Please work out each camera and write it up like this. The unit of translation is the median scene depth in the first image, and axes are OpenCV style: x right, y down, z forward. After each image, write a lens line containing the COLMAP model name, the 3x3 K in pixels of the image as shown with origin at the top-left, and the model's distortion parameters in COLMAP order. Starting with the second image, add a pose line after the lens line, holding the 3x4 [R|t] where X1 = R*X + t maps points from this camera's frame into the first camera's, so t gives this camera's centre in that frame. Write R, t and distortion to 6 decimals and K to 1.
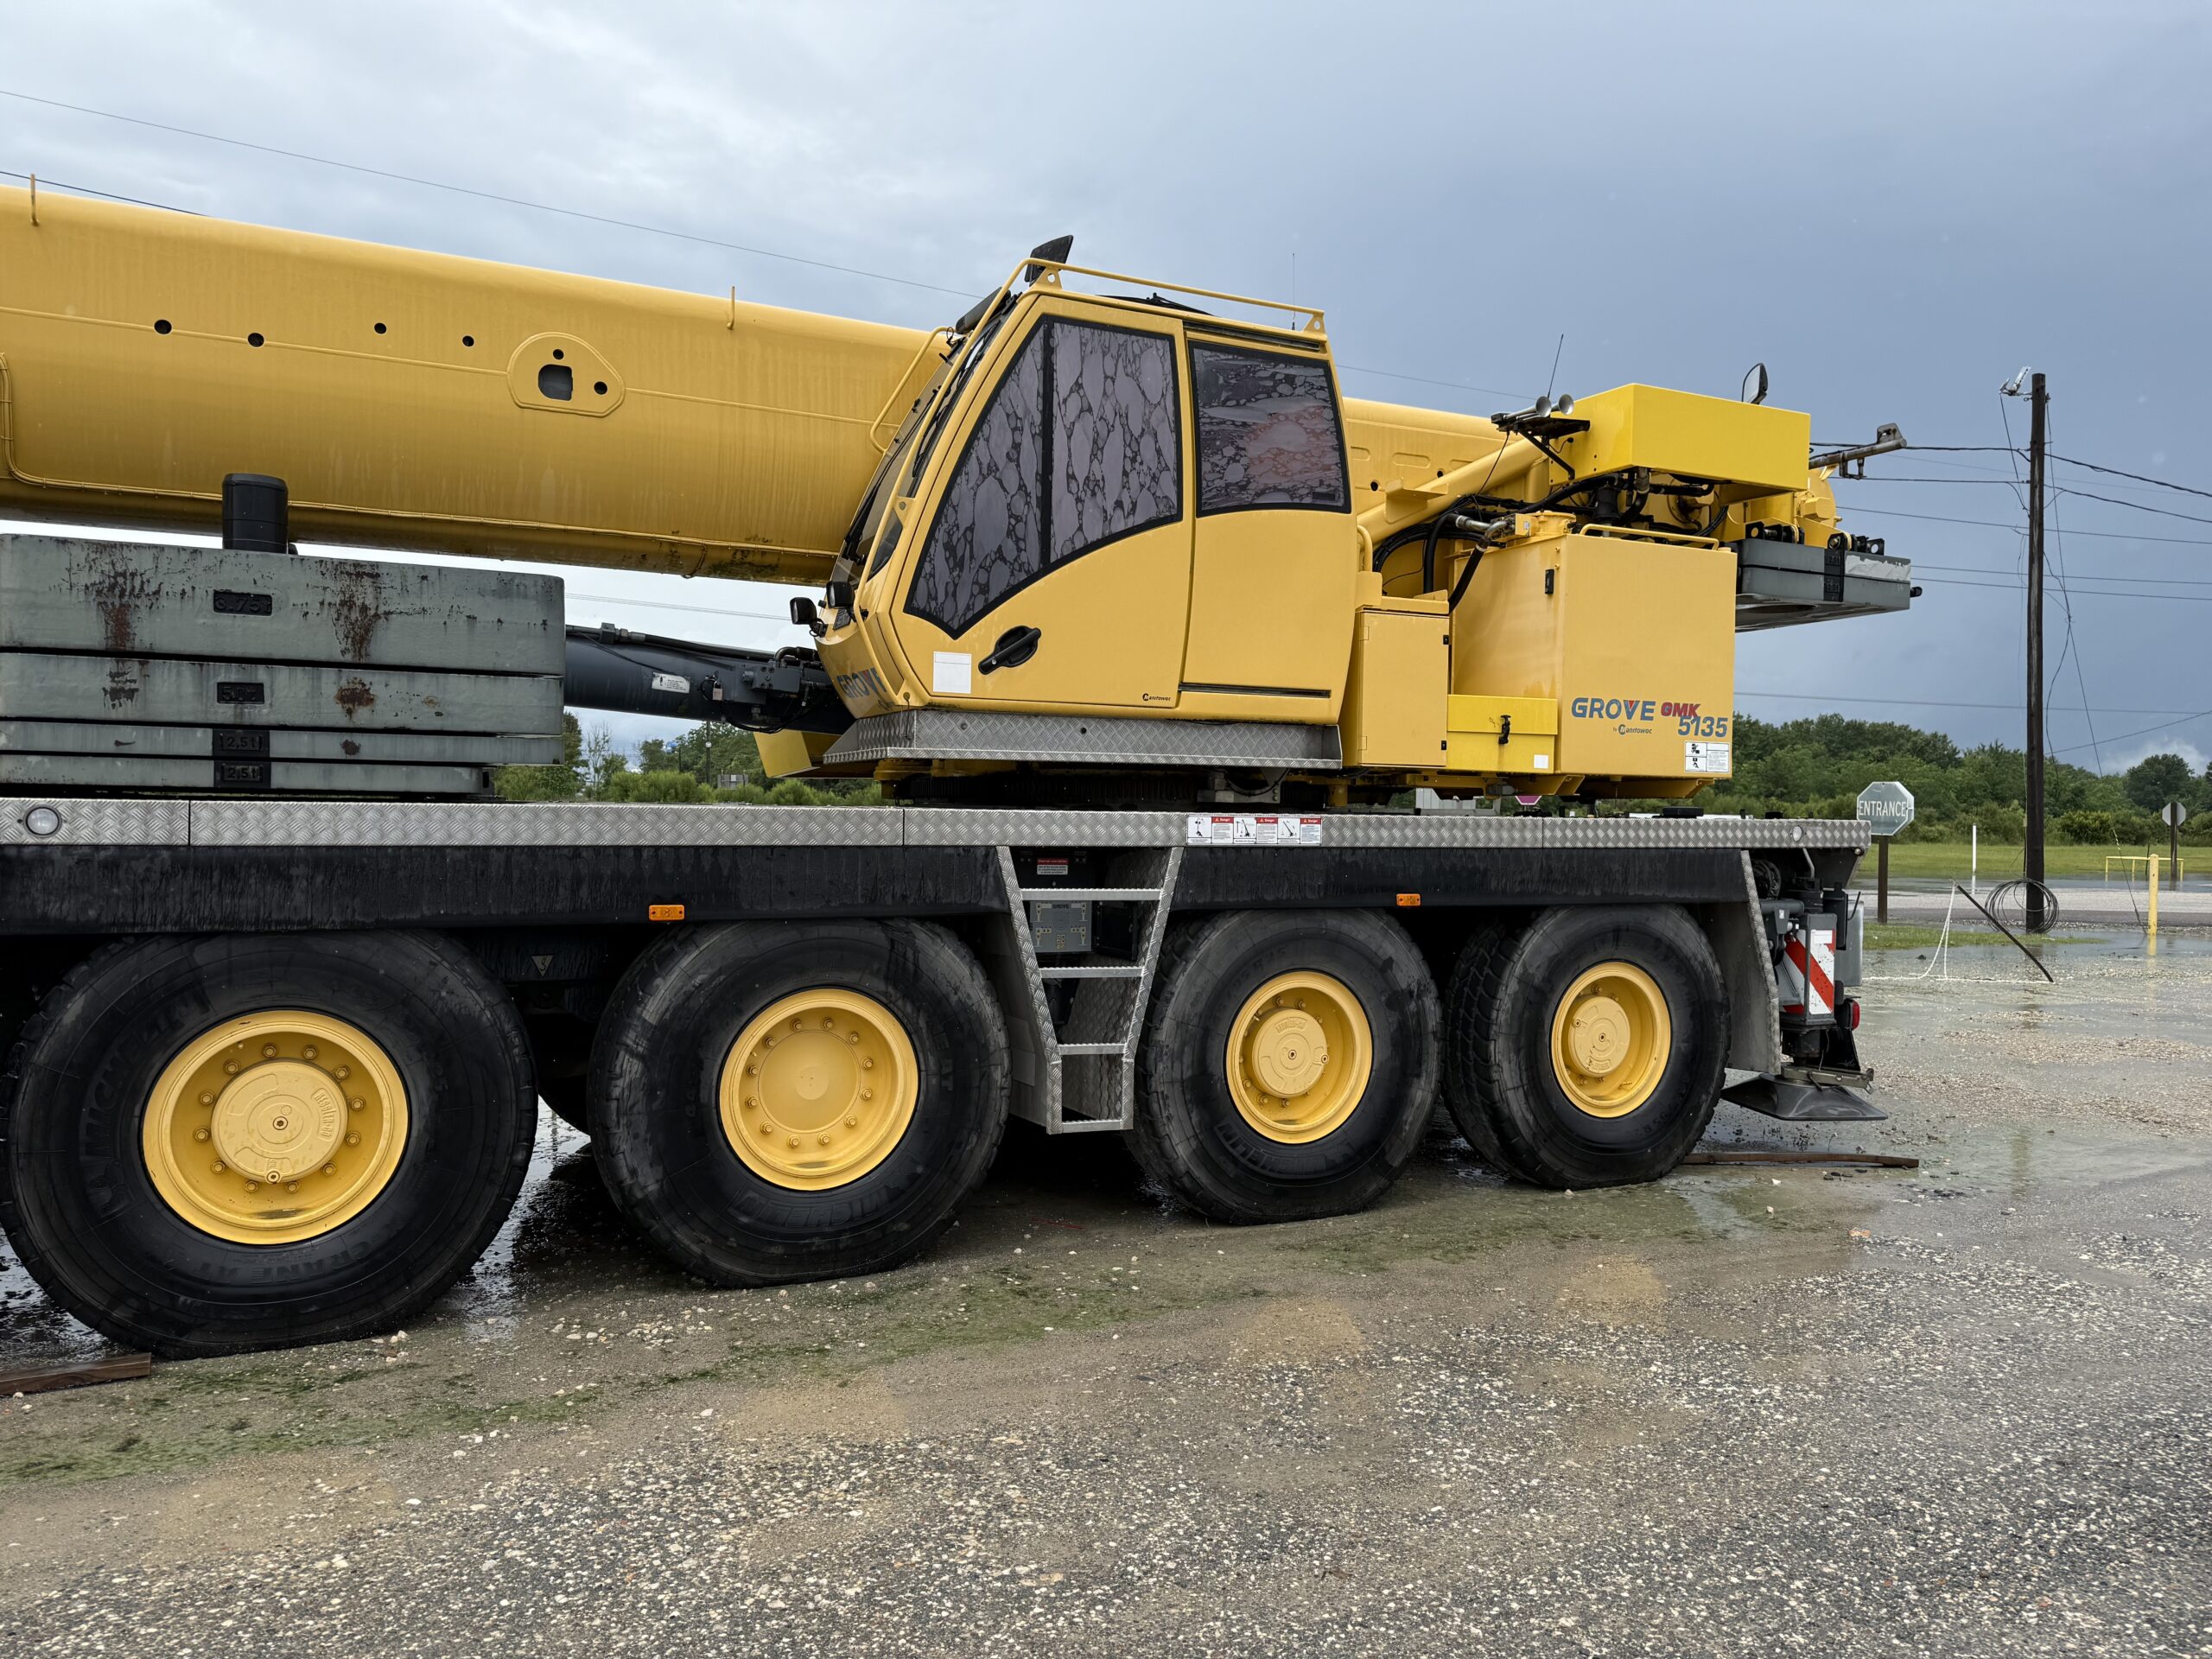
lens RADIAL K [[1639.5, 0, 1098.5], [0, 1639.5, 821.7], [0, 0, 1]] dist [0.030955, -0.006186]
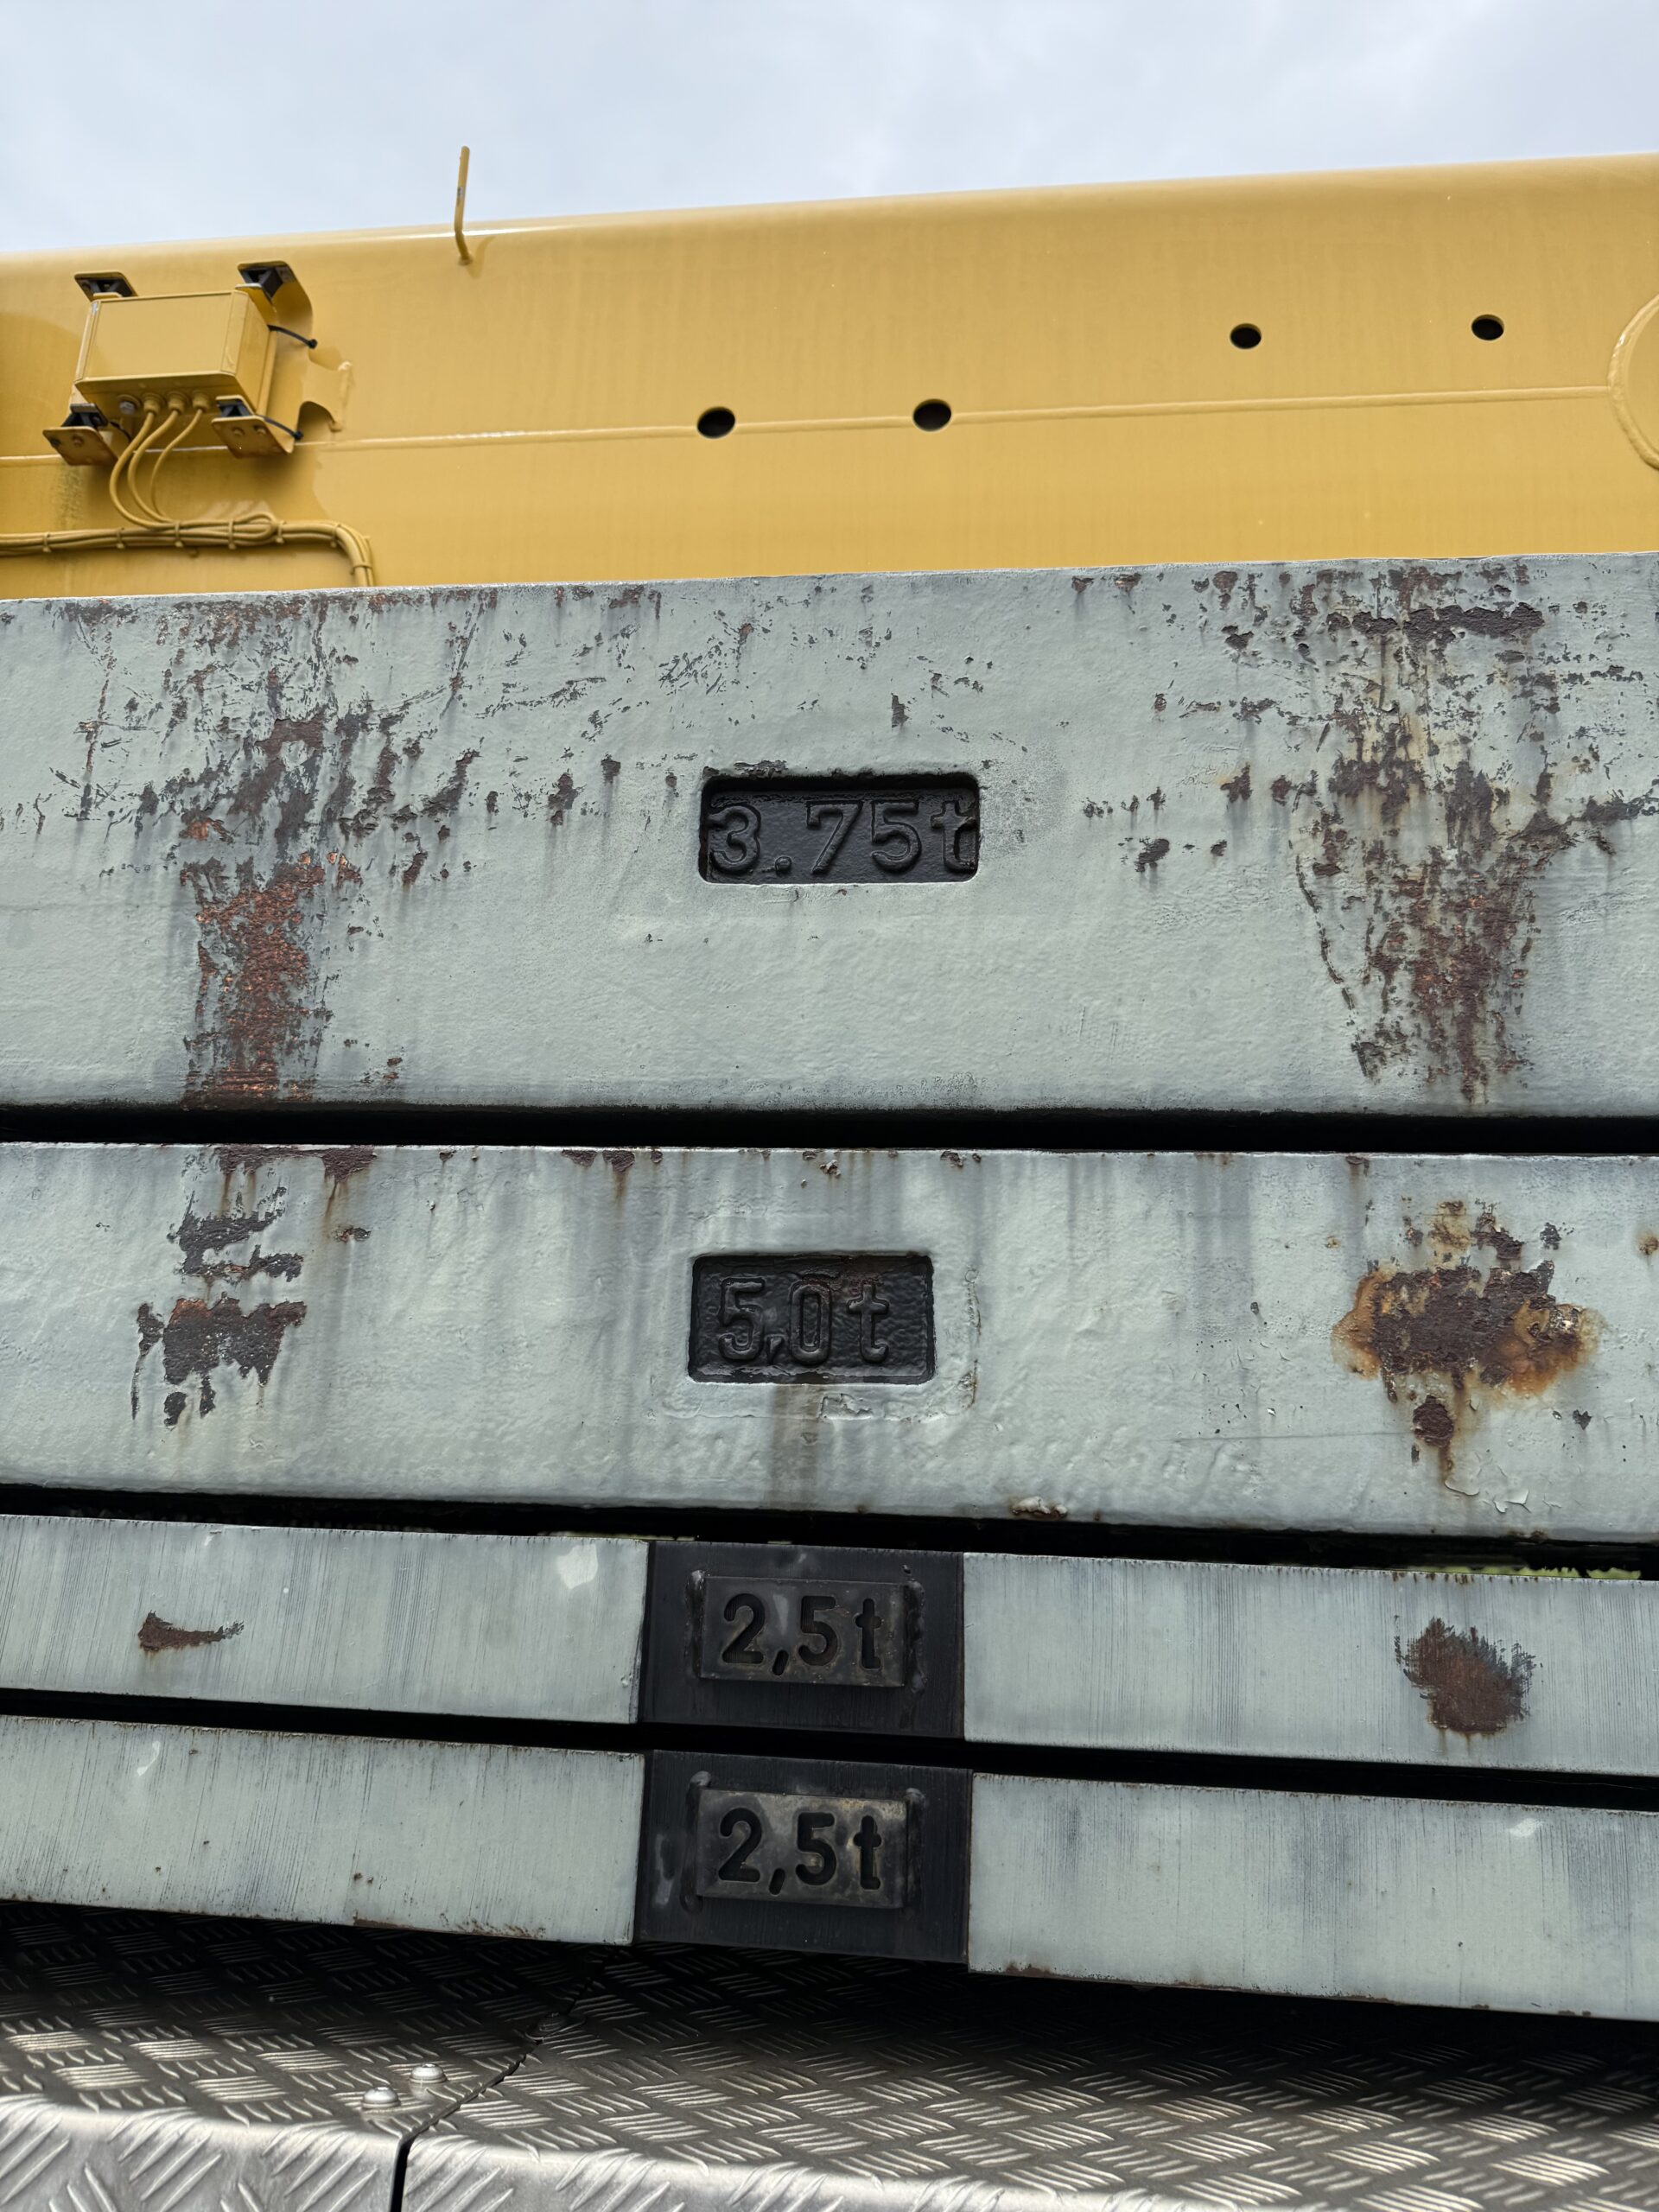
lens RADIAL K [[1639.5, 0, 824.0], [0, 1639.5, 1106.6], [0, 0, 1]] dist [0.030955, -0.006186]
pose [[0.853637, -0.134285, -0.503261, -0.432723], [-0.030449, 0.951678, -0.305585, -0.047767], [0.519978, 0.276182, 0.808298, 0.862764]]
